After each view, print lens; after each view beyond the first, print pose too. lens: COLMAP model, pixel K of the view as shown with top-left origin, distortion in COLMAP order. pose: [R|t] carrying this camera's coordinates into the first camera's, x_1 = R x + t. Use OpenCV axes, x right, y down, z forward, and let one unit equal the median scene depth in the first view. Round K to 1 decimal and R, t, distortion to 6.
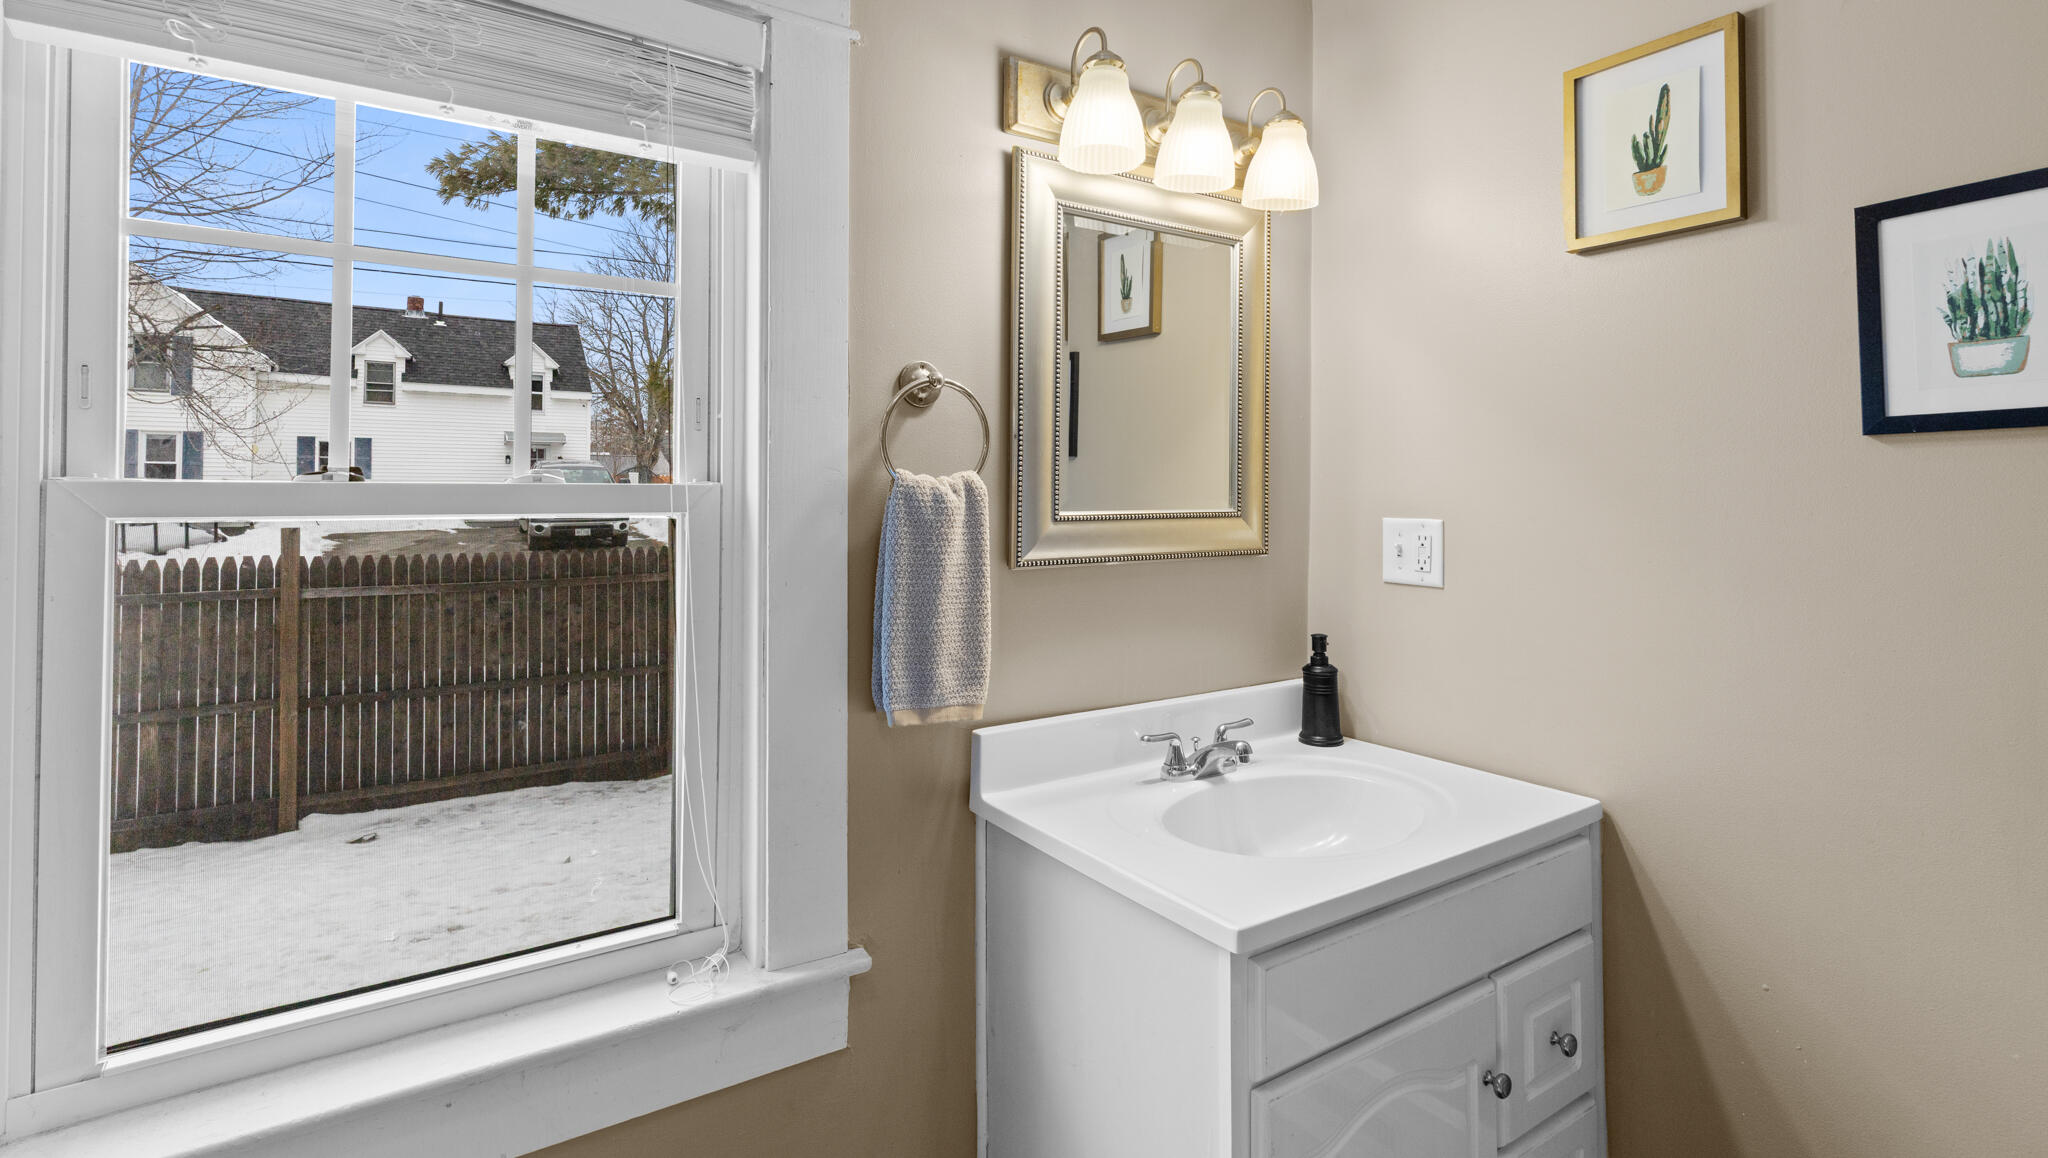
lens RADIAL K [[1116.0, 0, 1343.2], [0, 1116.0, 478.7], [0, 0, 1]] dist [-0.001294, -0.000795]
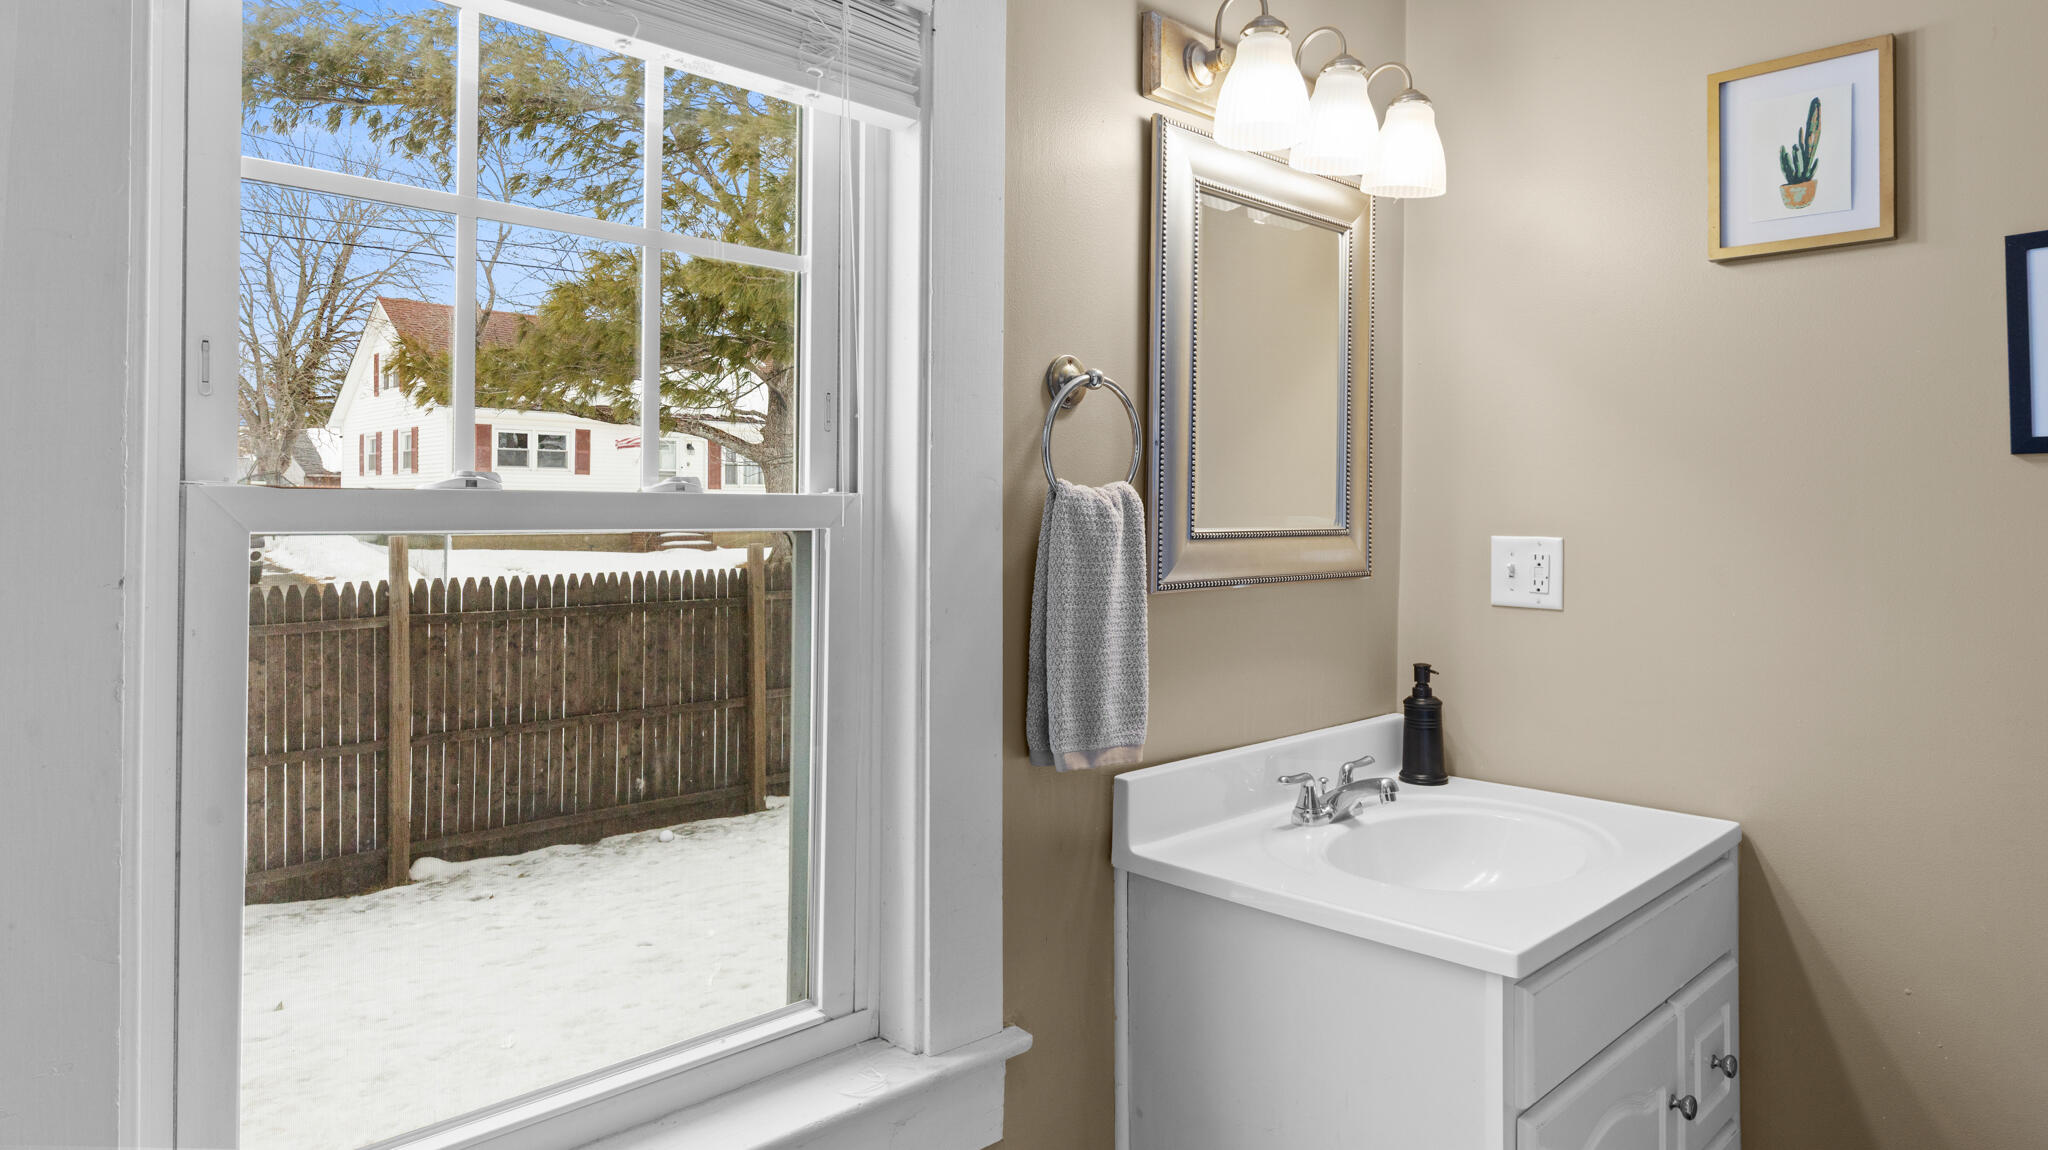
lens RADIAL K [[1286.1, 0, 1573.0], [0, 1286.1, 511.2], [0, 0, 1]] dist [-0.003621, -0.002128]
pose [[0.969975, 0.002247, 0.243193, -0.203067], [-0.005112, 0.999925, 0.011151, 0.002823], [-0.243149, -0.012059, 0.969914, -0.062798]]
